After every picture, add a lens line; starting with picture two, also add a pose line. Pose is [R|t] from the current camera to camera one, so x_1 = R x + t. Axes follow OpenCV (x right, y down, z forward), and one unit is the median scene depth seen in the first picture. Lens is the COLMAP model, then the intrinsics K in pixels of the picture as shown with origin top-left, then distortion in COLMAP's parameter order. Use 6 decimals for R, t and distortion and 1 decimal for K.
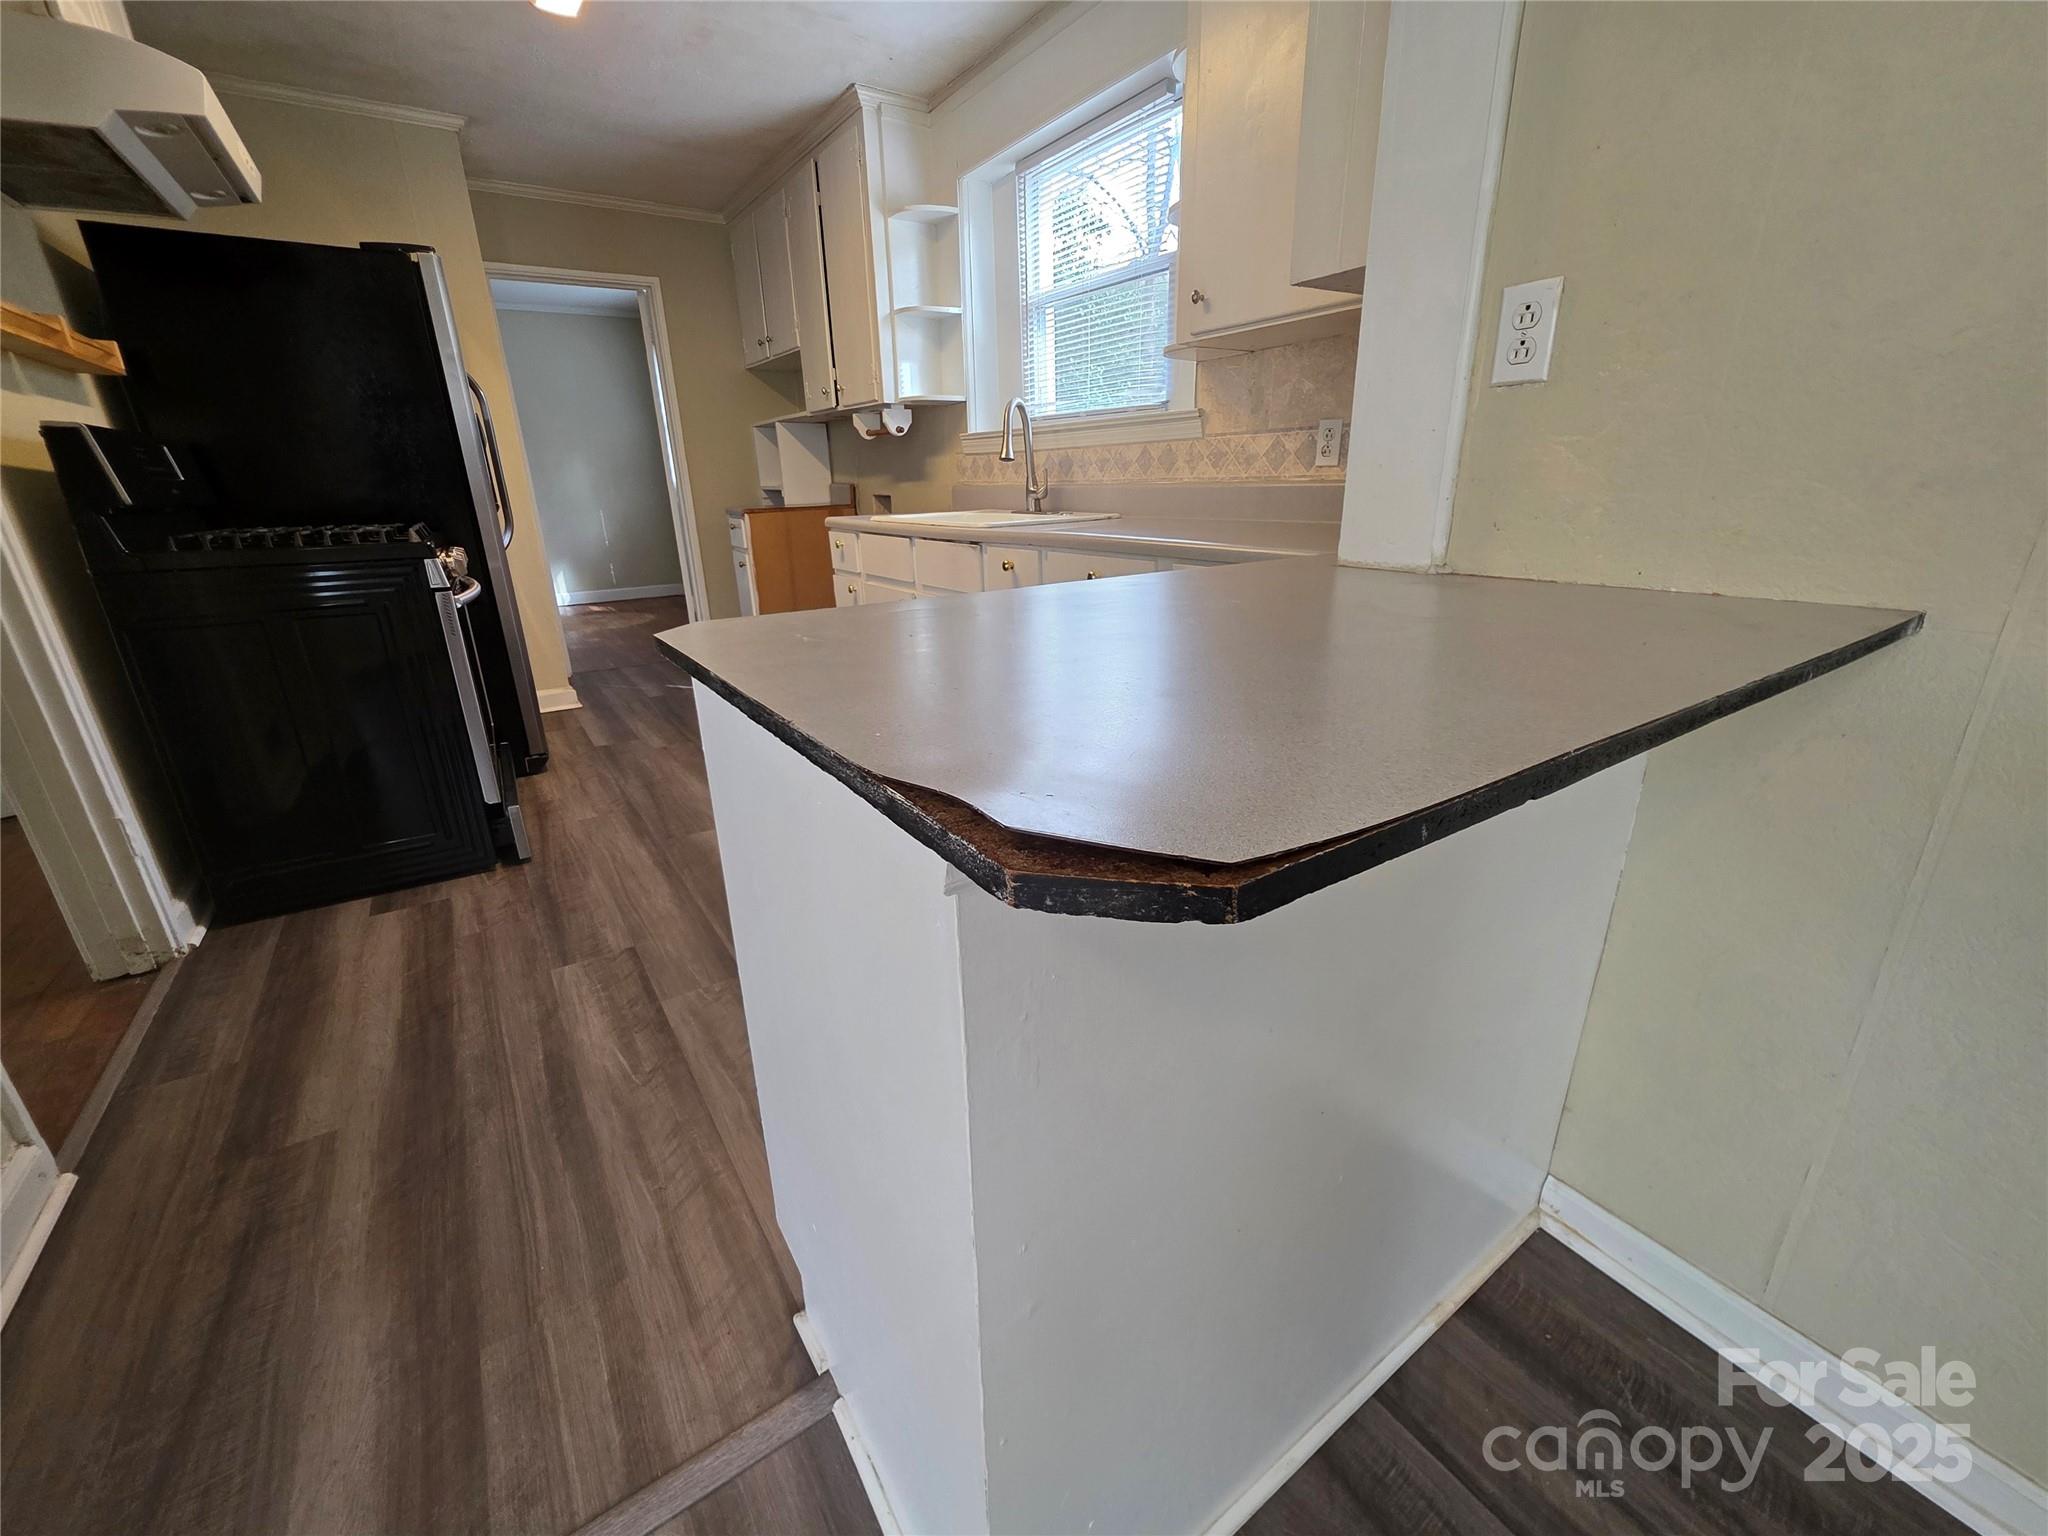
lens RADIAL K [[817.6, 0, 1023.8], [0, 817.6, 763.4], [0, 0, 1]] dist [0.000871, 0.001008]
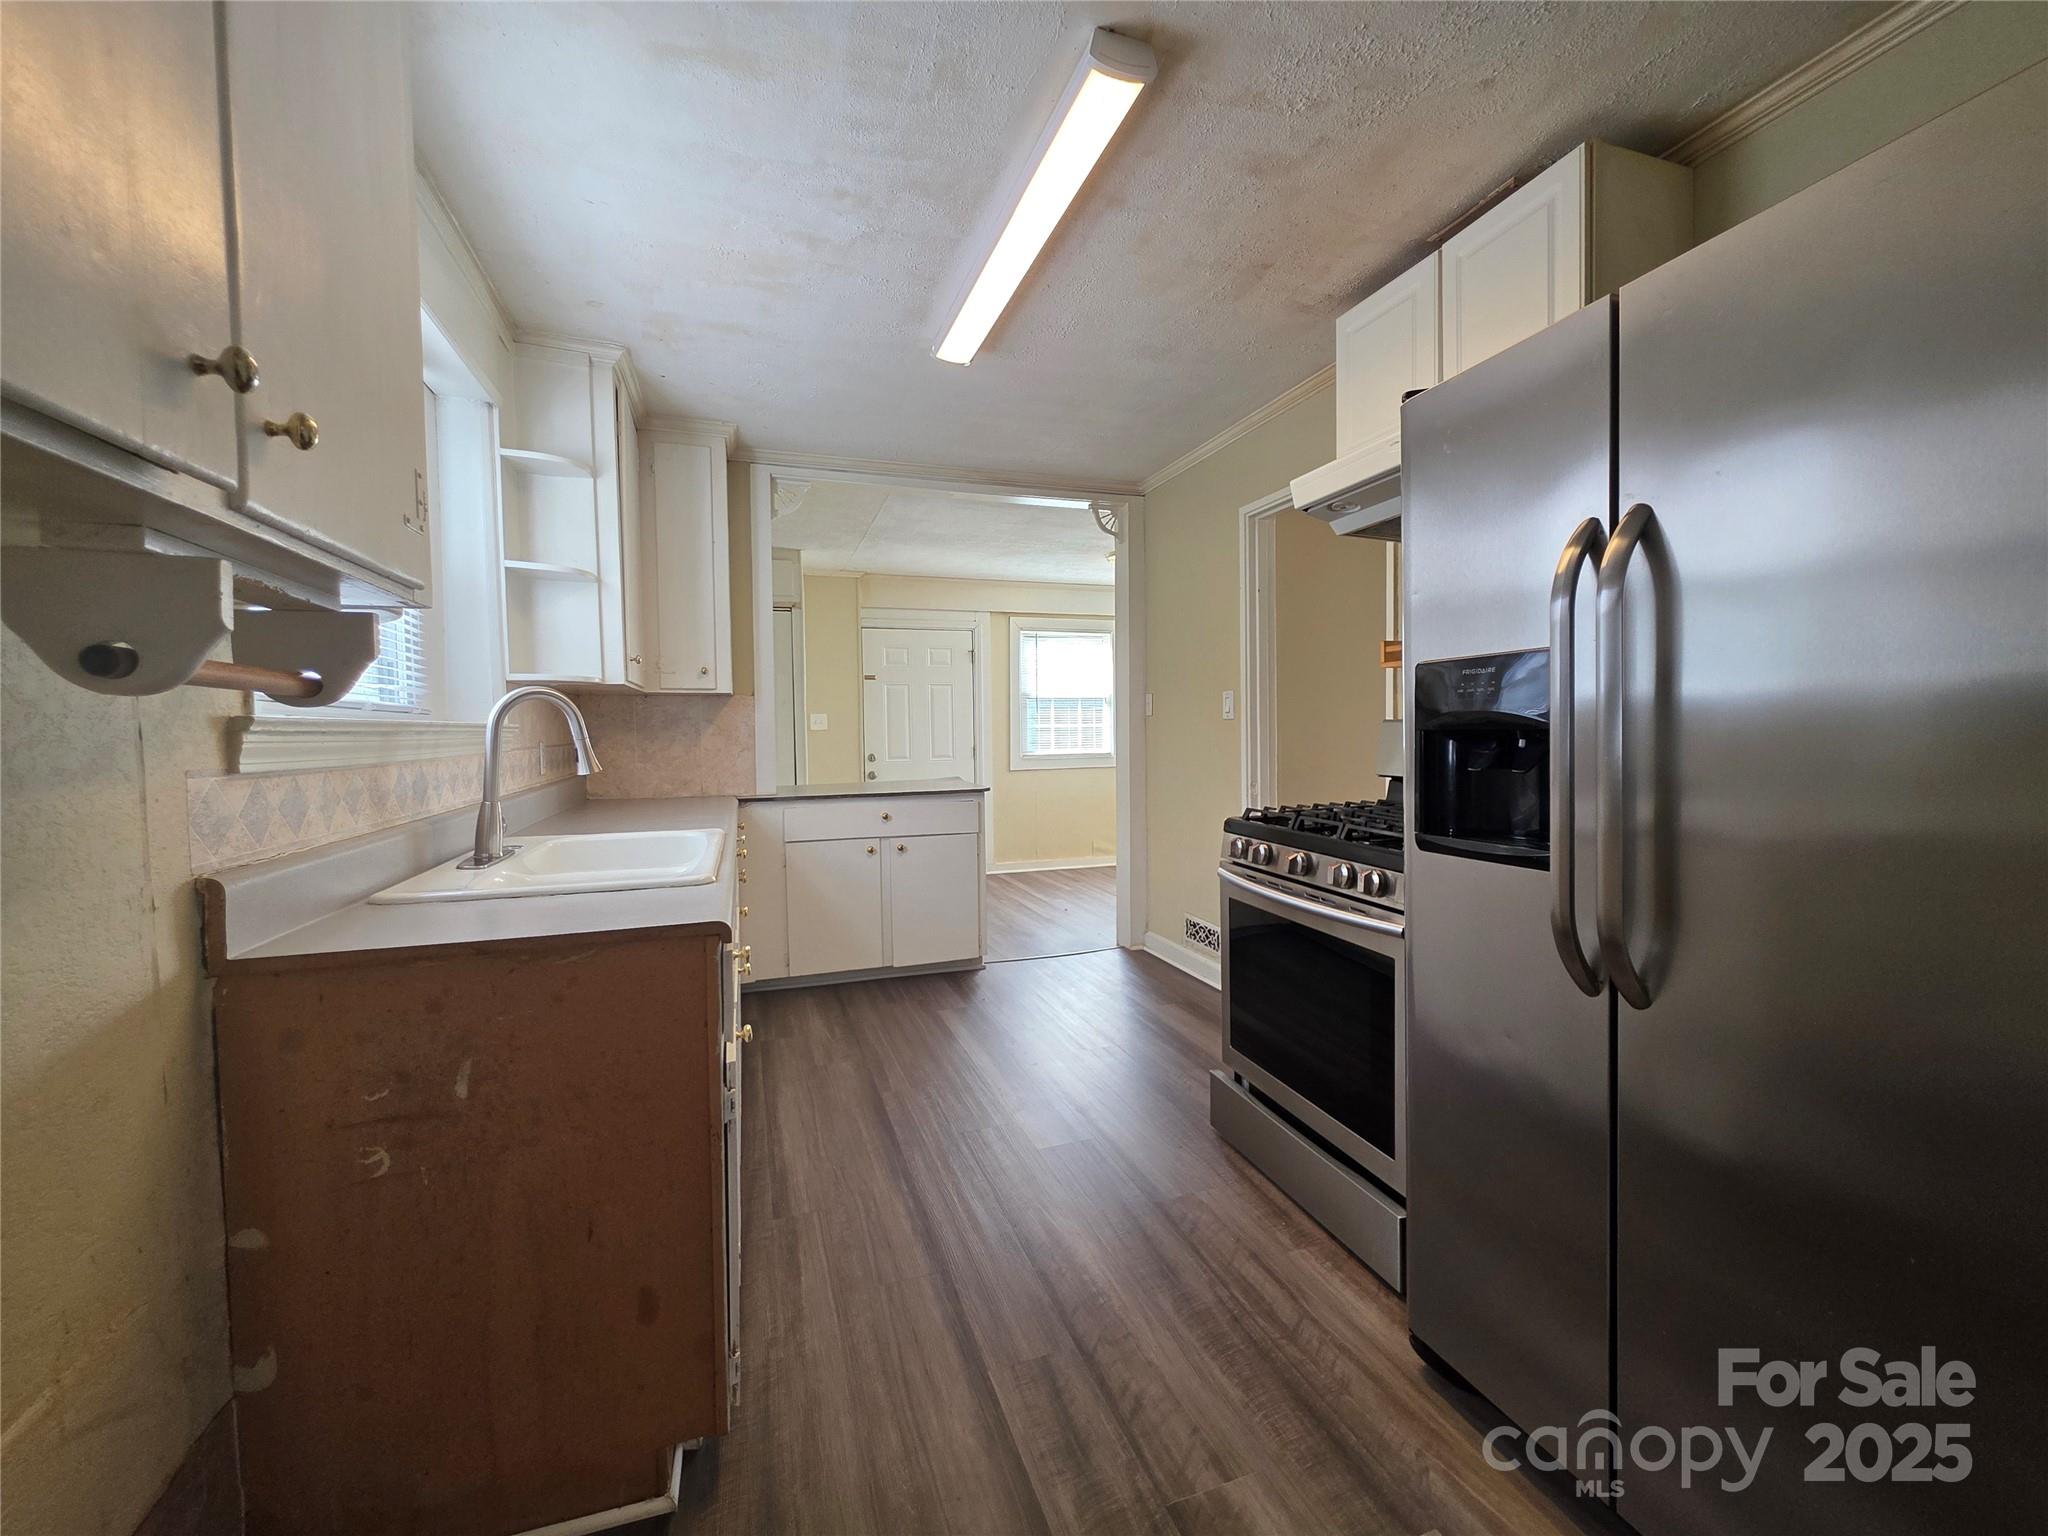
lens RADIAL K [[817.6, 0, 1017.1], [0, 817.6, 766.1], [0, 0, 1]] dist [0.000871, 0.001008]
pose [[-0.961687, 0.028060, 0.272708, -0.564759], [0.128397, 0.925004, 0.357607, -0.574863], [-0.242222, 0.378921, -0.893167, 1.519986]]
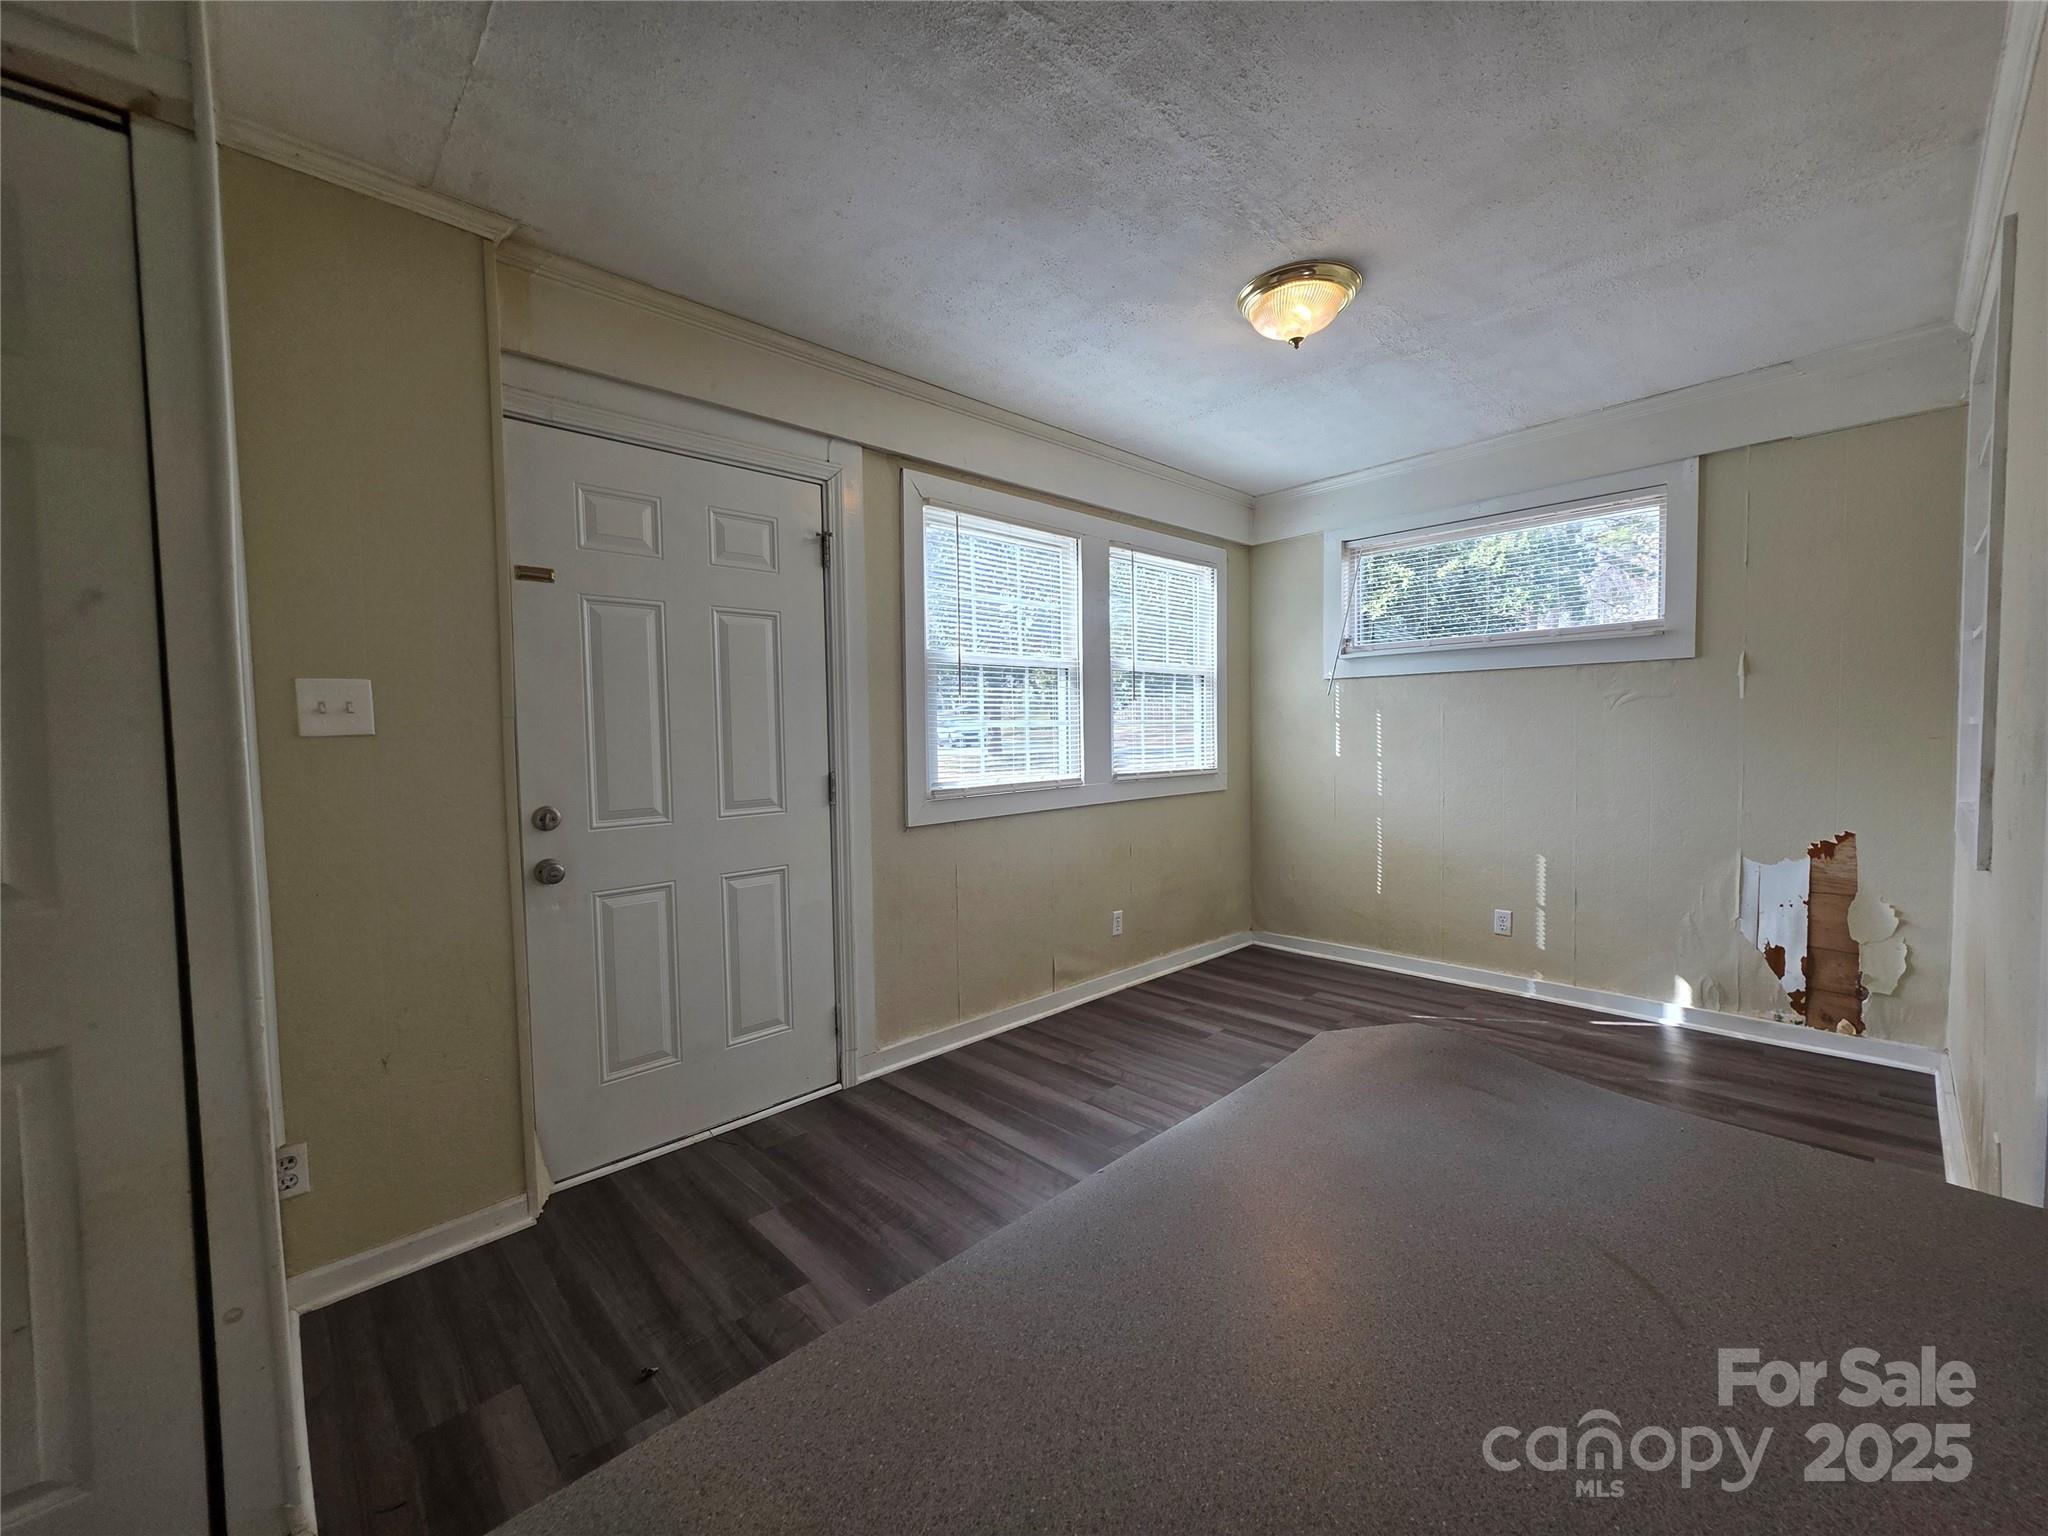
lens RADIAL K [[817.6, 0, 1031.0], [0, 817.6, 763.8], [0, 0, 1]] dist [0.000871, 0.001008]
pose [[-0.984143, 0.050656, -0.169989, 0.148613], [-0.016818, 0.927388, 0.373722, -0.158007], [0.176577, 0.370655, -0.911831, 0.287374]]
